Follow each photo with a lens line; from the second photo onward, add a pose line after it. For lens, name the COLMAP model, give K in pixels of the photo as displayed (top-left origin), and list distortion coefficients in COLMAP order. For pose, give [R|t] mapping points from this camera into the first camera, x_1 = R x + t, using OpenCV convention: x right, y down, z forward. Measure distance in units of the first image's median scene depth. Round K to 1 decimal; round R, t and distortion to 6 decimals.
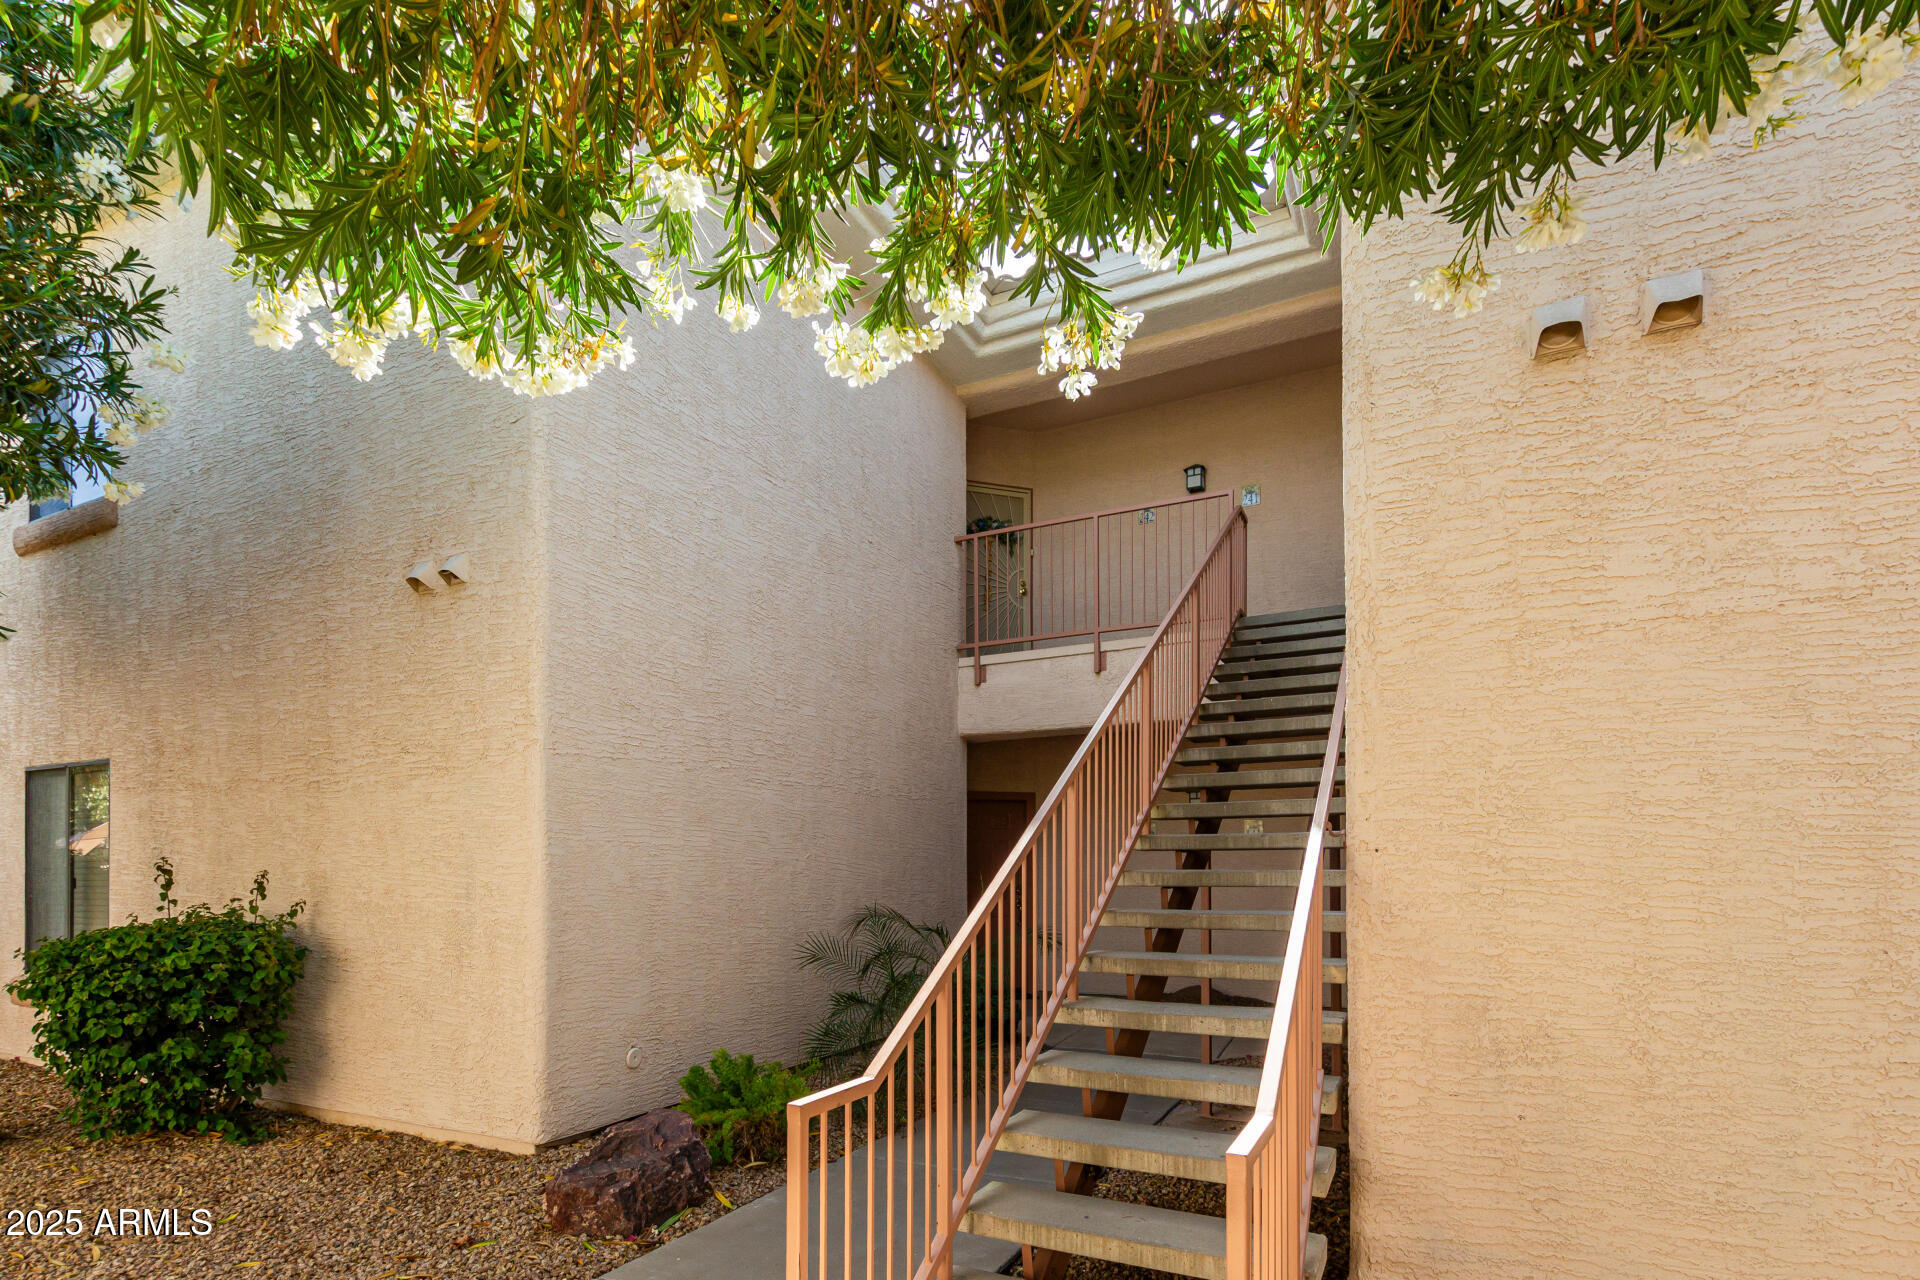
lens RADIAL K [[926.9, 0, 959.3], [0, 926.9, 860.8], [0, 0, 1]] dist [0.001543, -0.000170]
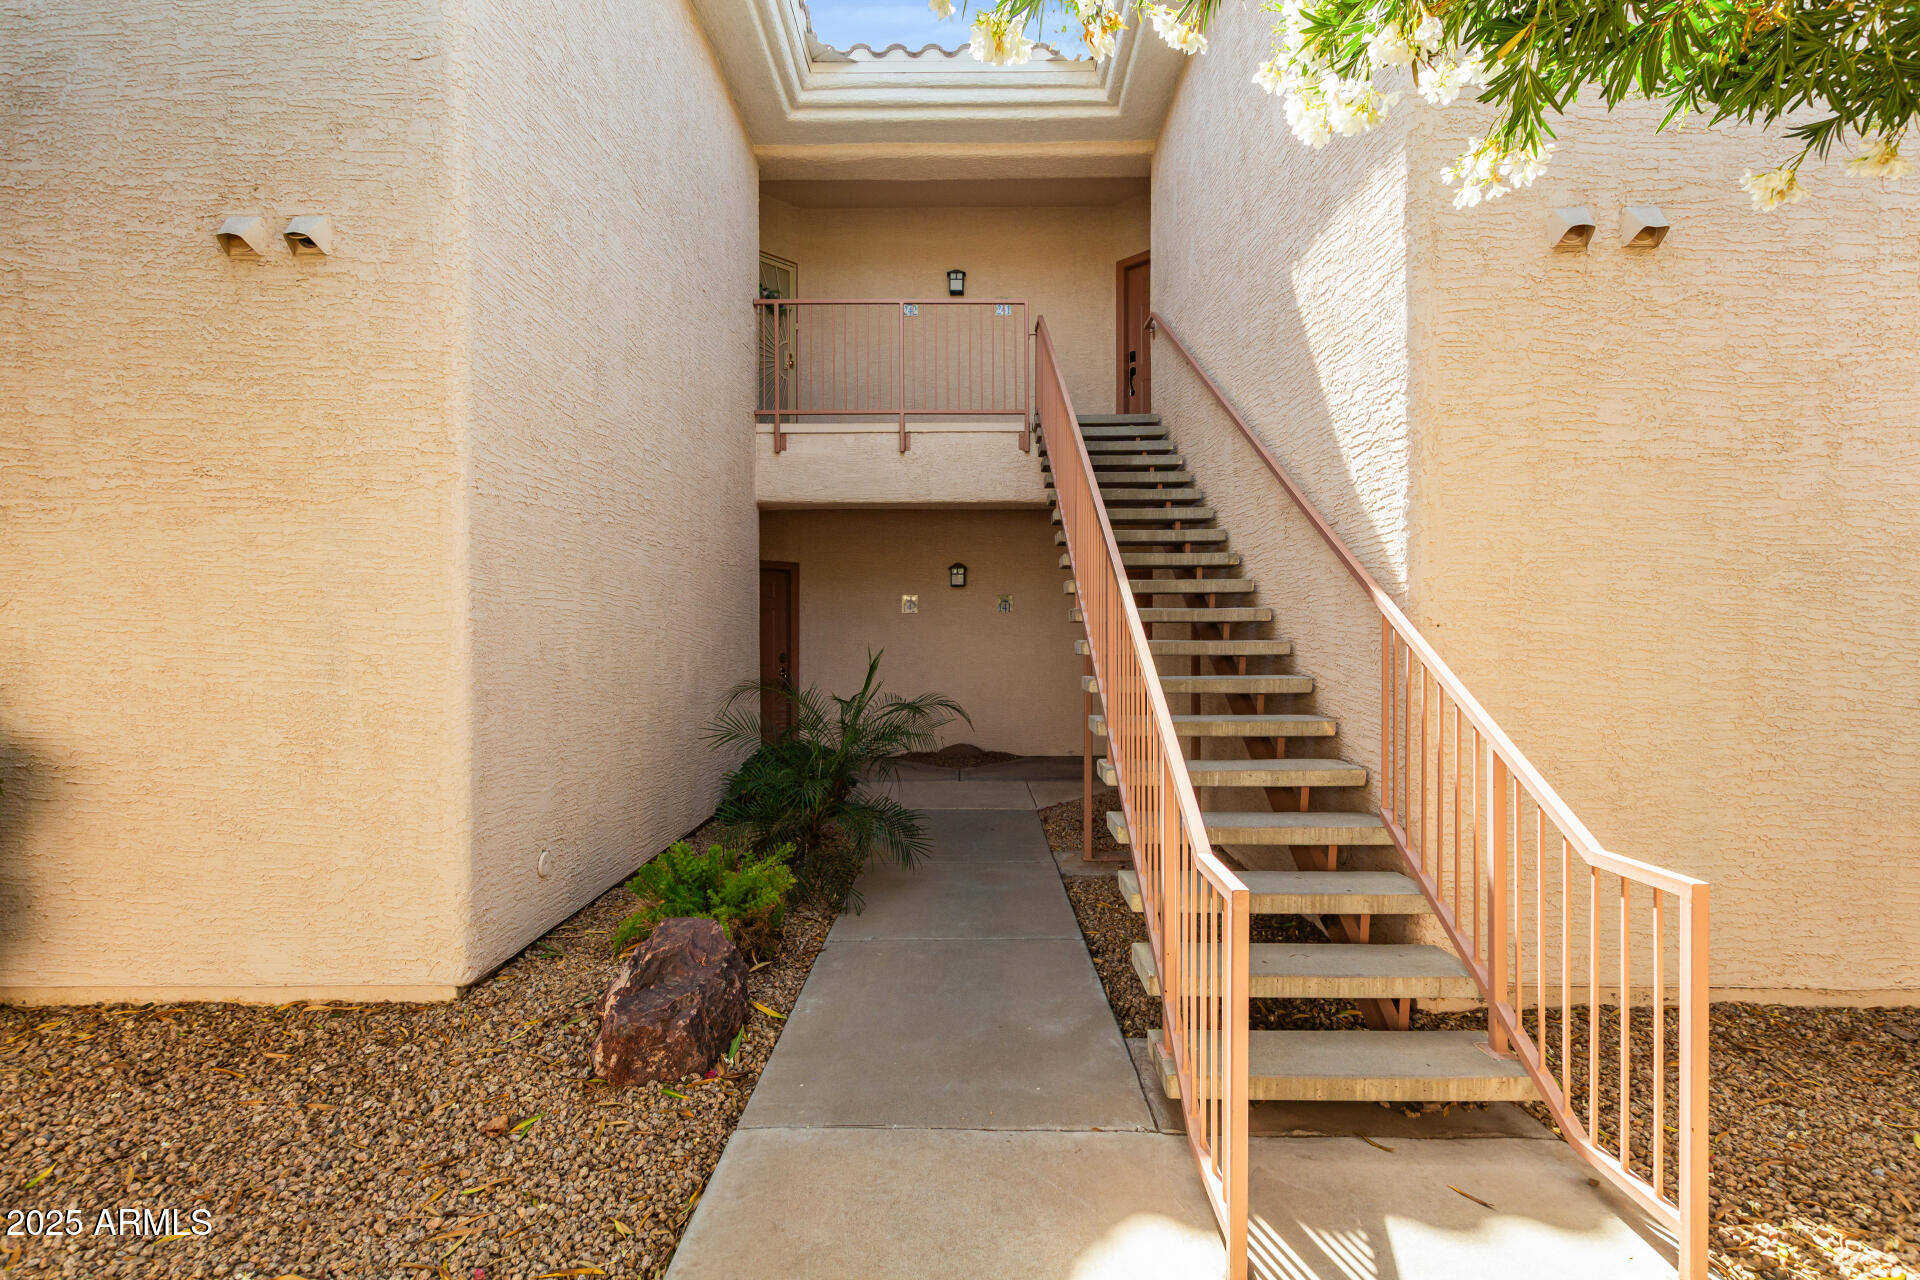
lens RADIAL K [[864.7, 0, 960.0], [0, 864.7, 640.0], [0, 0, 1]] dist [0.003440, -0.001655]
pose [[0.903650, 0.001794, 0.428268, -0.383517], [-0.006403, 0.999936, 0.009323, 0.000968], [-0.428224, -0.011167, 0.903604, 0.150789]]
